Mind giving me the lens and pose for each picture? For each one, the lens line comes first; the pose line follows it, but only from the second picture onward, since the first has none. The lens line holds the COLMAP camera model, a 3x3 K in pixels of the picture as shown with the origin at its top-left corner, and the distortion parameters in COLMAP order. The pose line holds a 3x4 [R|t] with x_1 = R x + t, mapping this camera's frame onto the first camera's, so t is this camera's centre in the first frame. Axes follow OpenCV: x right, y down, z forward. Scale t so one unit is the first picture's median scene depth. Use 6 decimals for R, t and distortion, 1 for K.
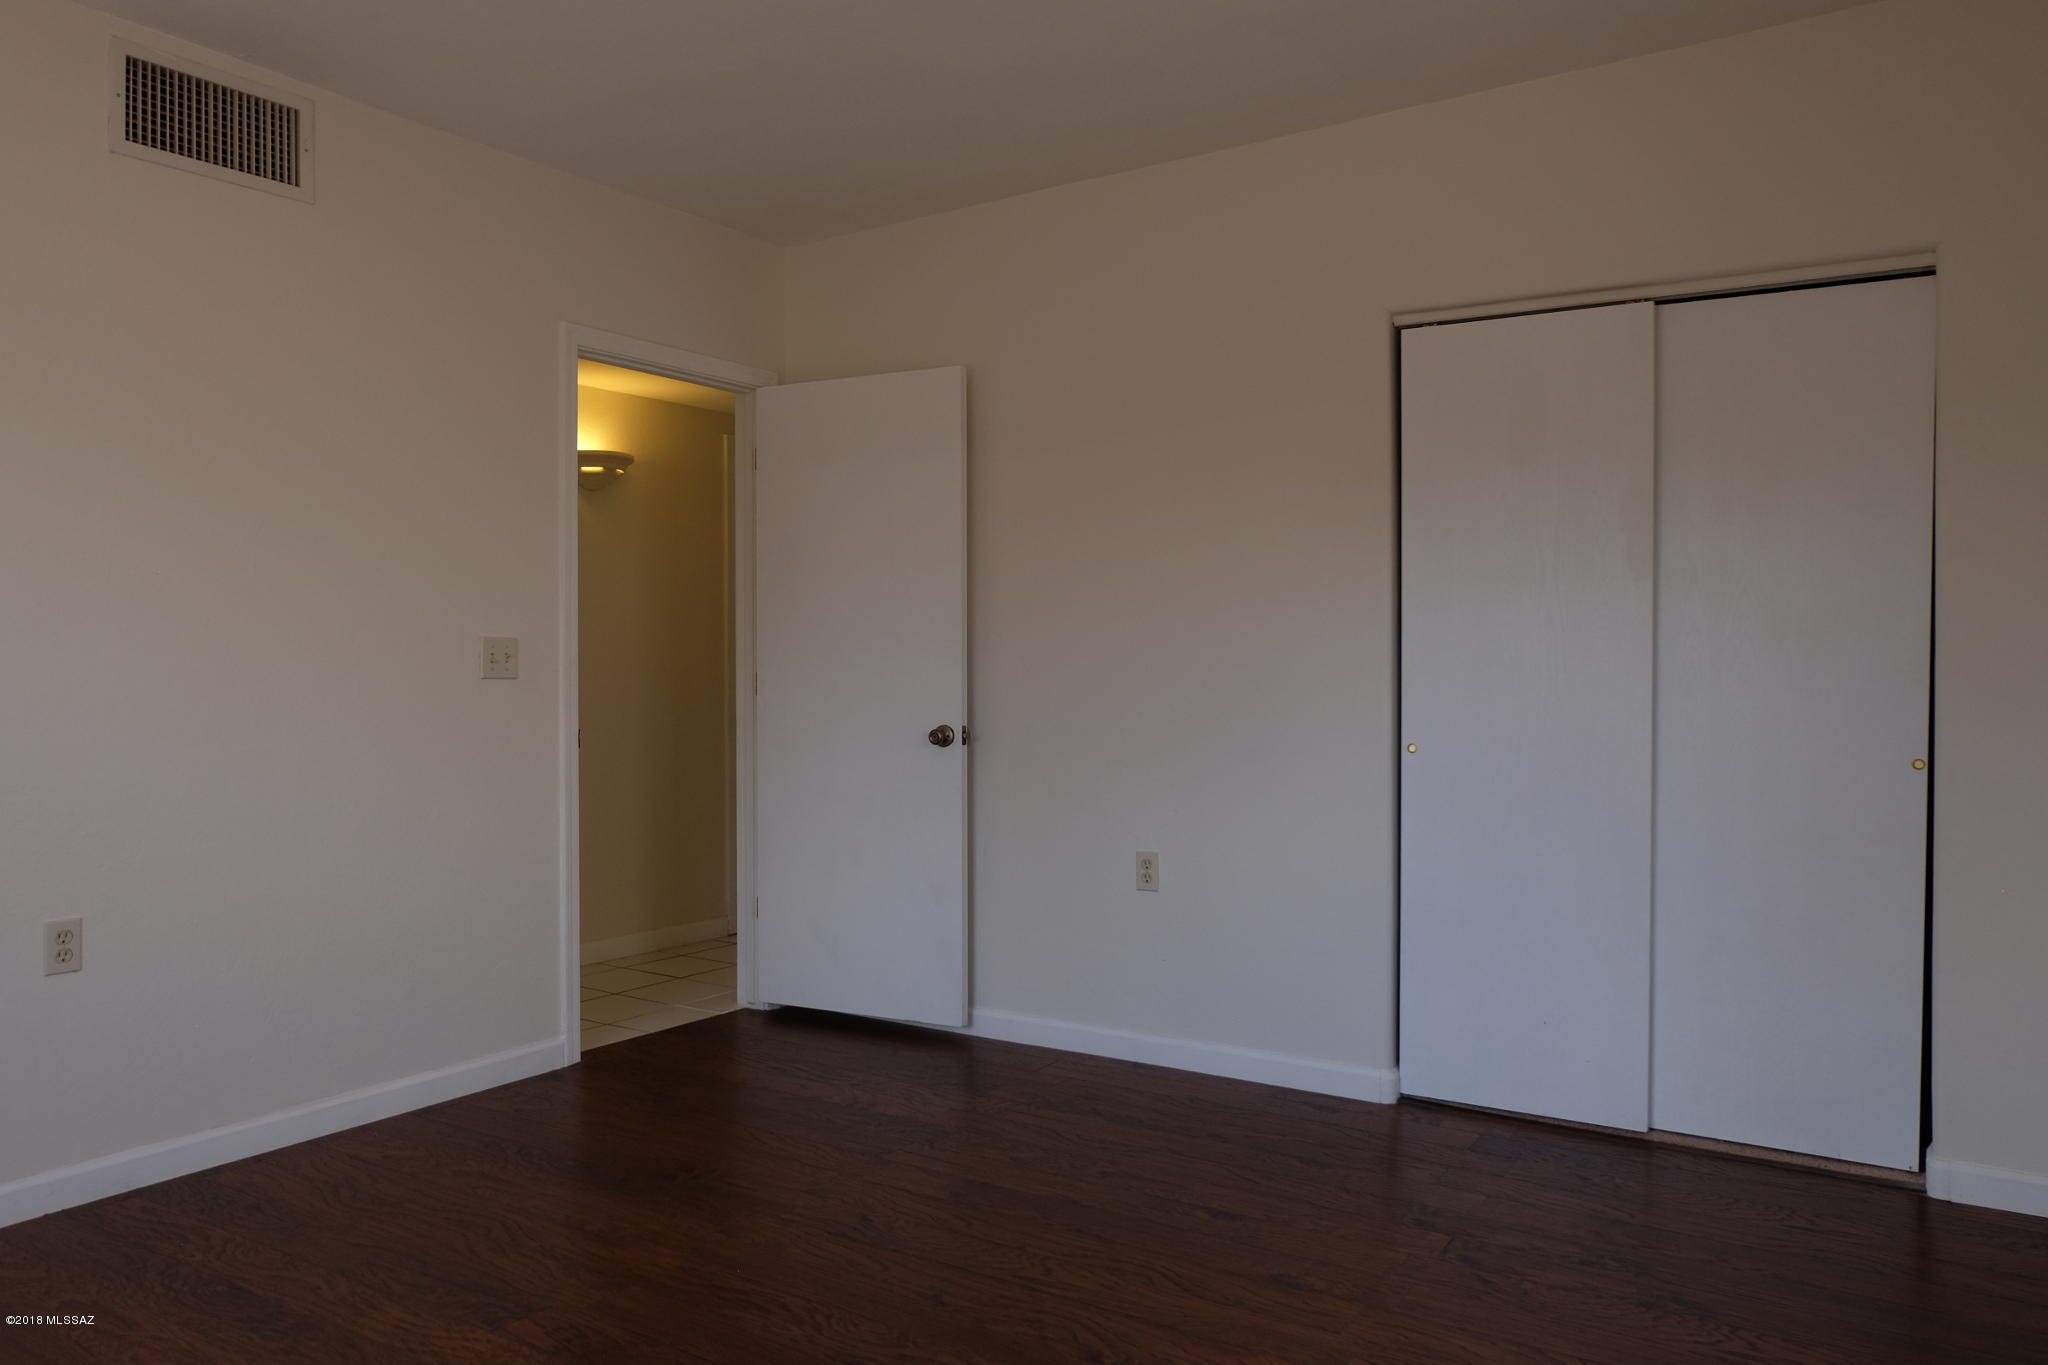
lens RADIAL K [[1529.3, 0, 1024.0], [0, 1529.3, 682.5], [0, 0, 1]] dist [0.000438, 0.000005]
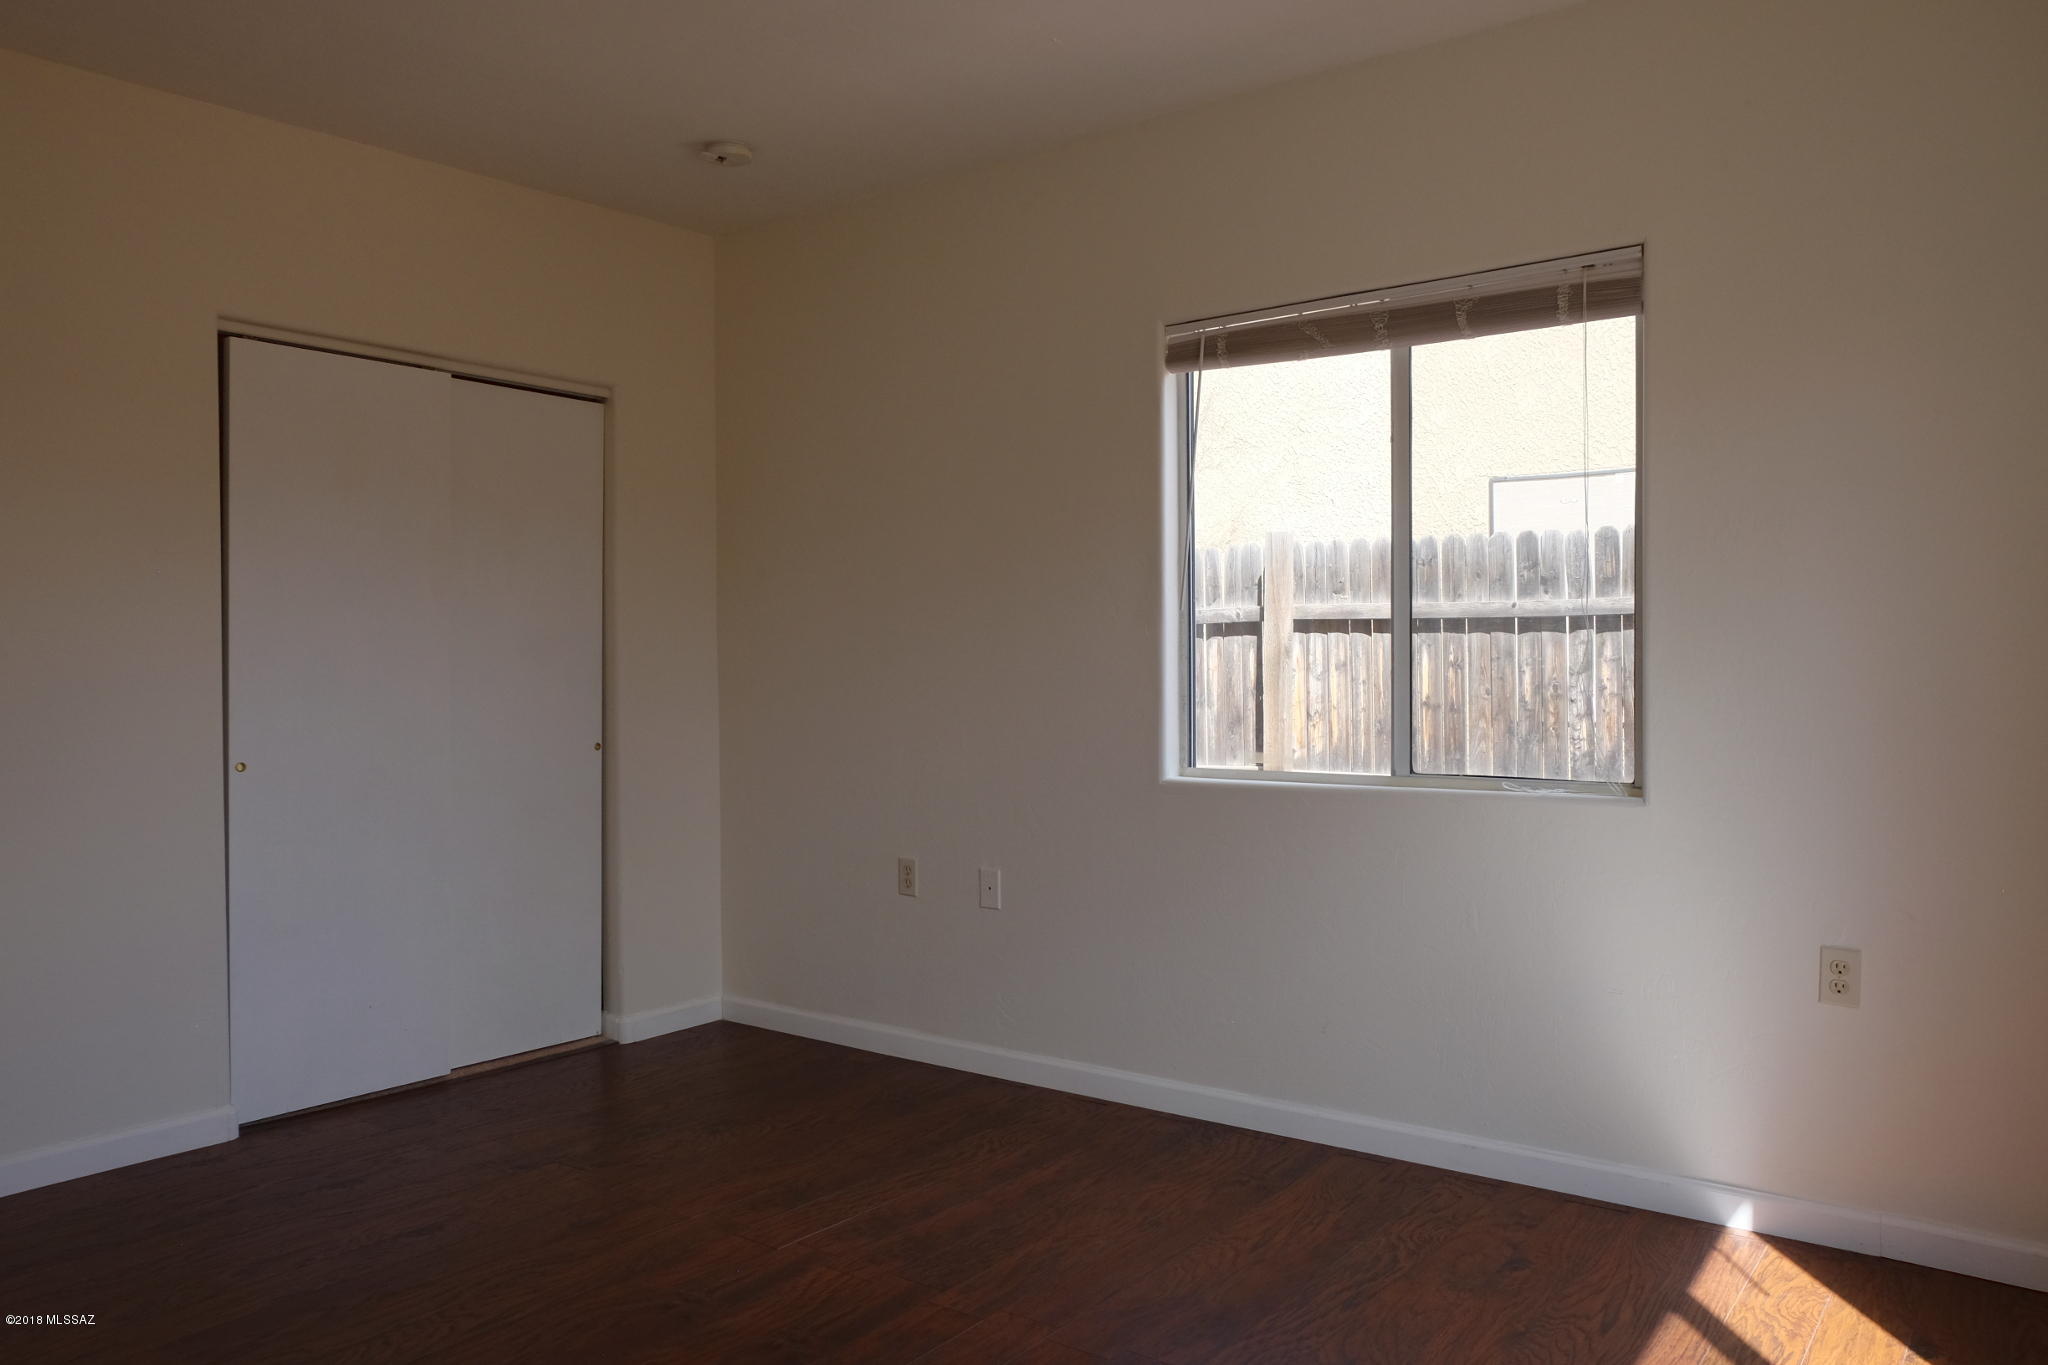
lens RADIAL K [[1529.3, 0, 1024.0], [0, 1529.3, 682.5], [0, 0, 1]] dist [0.000438, 0.000005]
pose [[0.057262, -0.013883, 0.998263, -0.726494], [0.021296, 0.999693, 0.012681, -0.013625], [-0.998132, 0.020533, 0.057540, 0.468035]]
